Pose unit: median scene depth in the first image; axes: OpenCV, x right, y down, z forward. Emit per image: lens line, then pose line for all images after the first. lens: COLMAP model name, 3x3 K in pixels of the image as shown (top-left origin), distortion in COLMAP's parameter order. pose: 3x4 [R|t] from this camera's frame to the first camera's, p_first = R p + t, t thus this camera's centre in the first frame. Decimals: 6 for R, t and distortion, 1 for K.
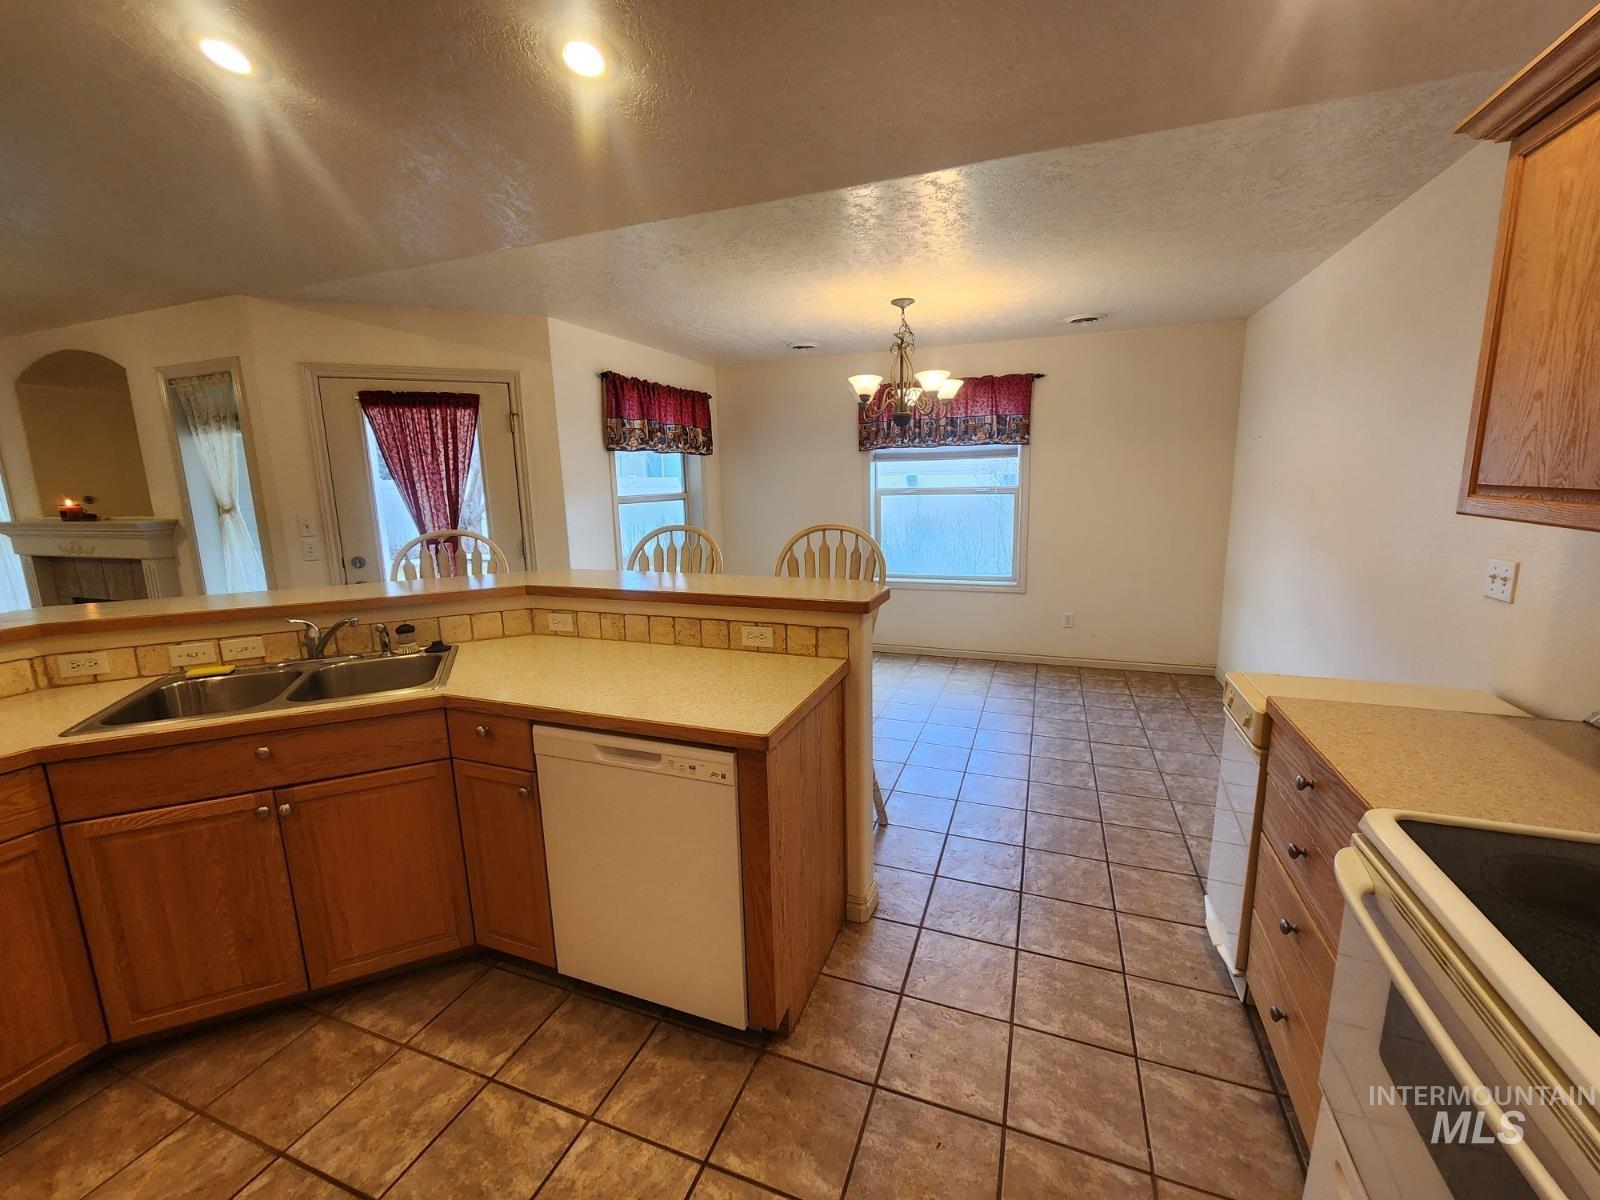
lens RADIAL K [[658.4, 0, 802.2], [0, 658.4, 601.0], [0, 0, 1]] dist [-0.007369, -0.000040]
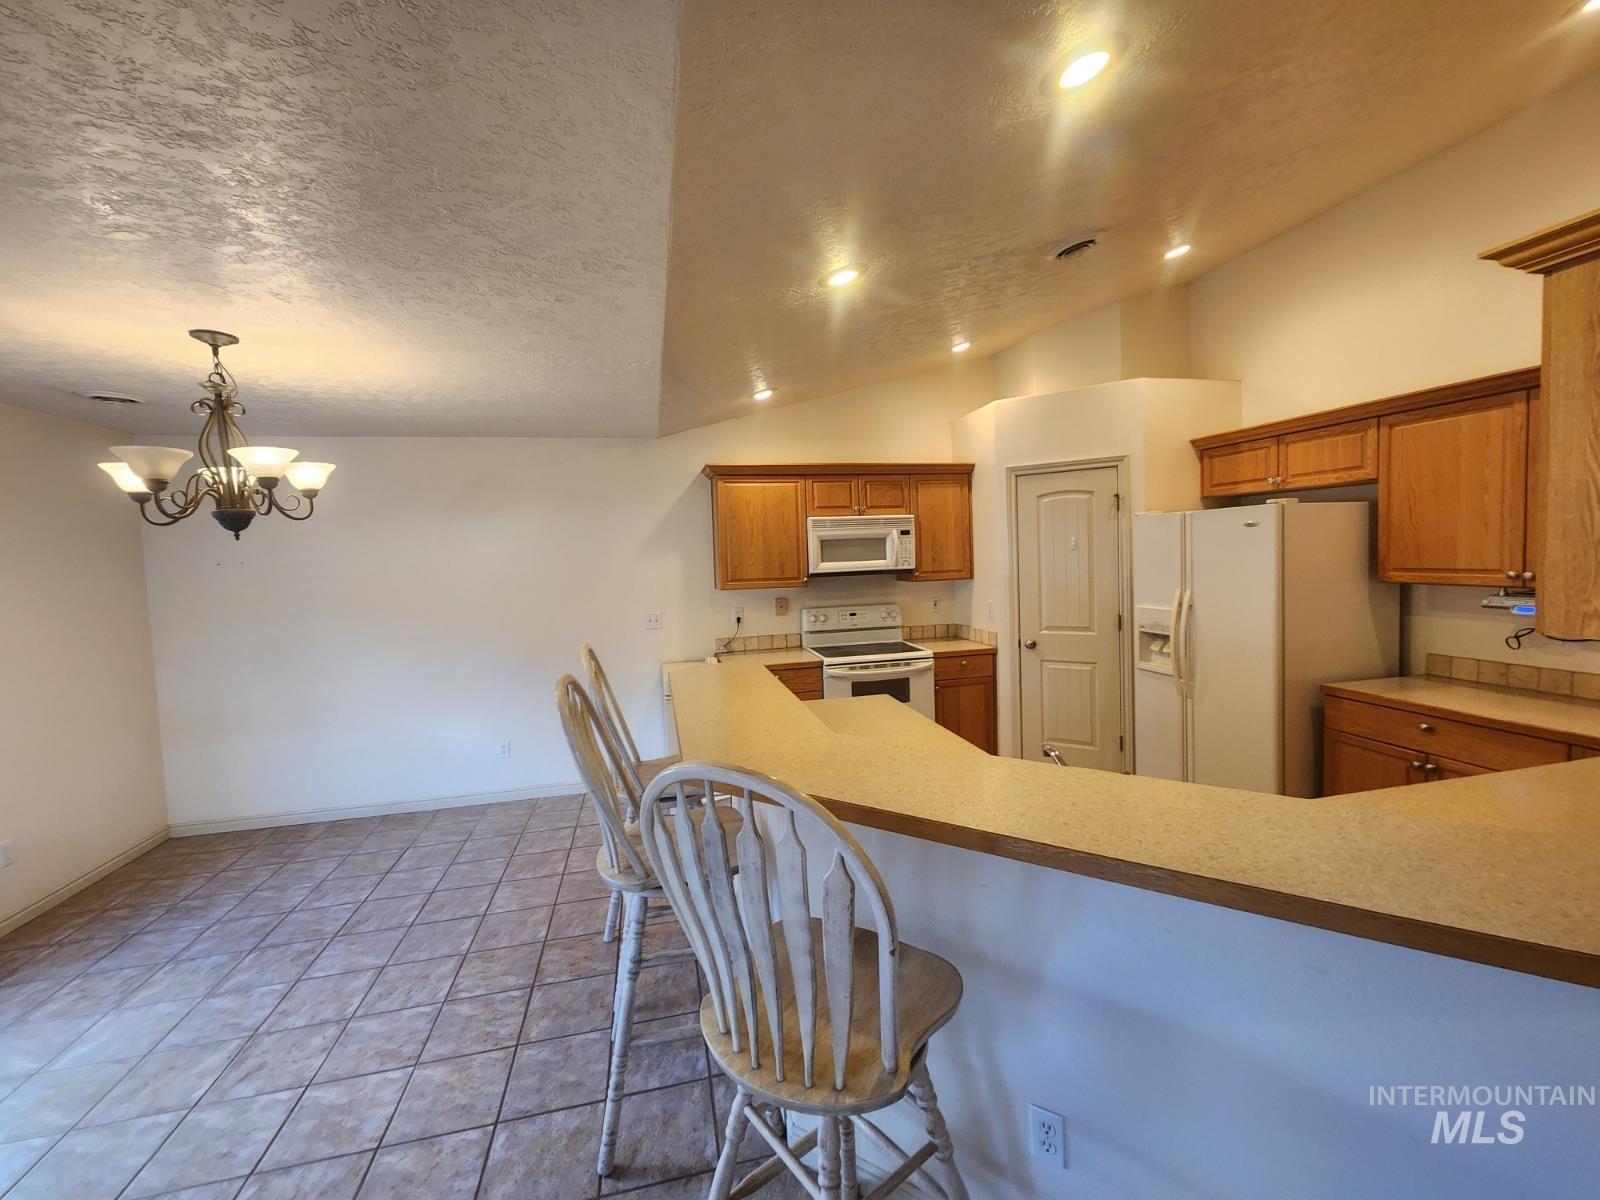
lens RADIAL K [[658.4, 0, 799.9], [0, 658.4, 595.0], [0, 0, 1]] dist [-0.007369, -0.000040]
pose [[-0.553669, -0.013591, 0.832626, -0.548722], [0.202656, 0.967608, 0.150553, -0.159292], [-0.807701, 0.252093, -0.532980, 0.757051]]
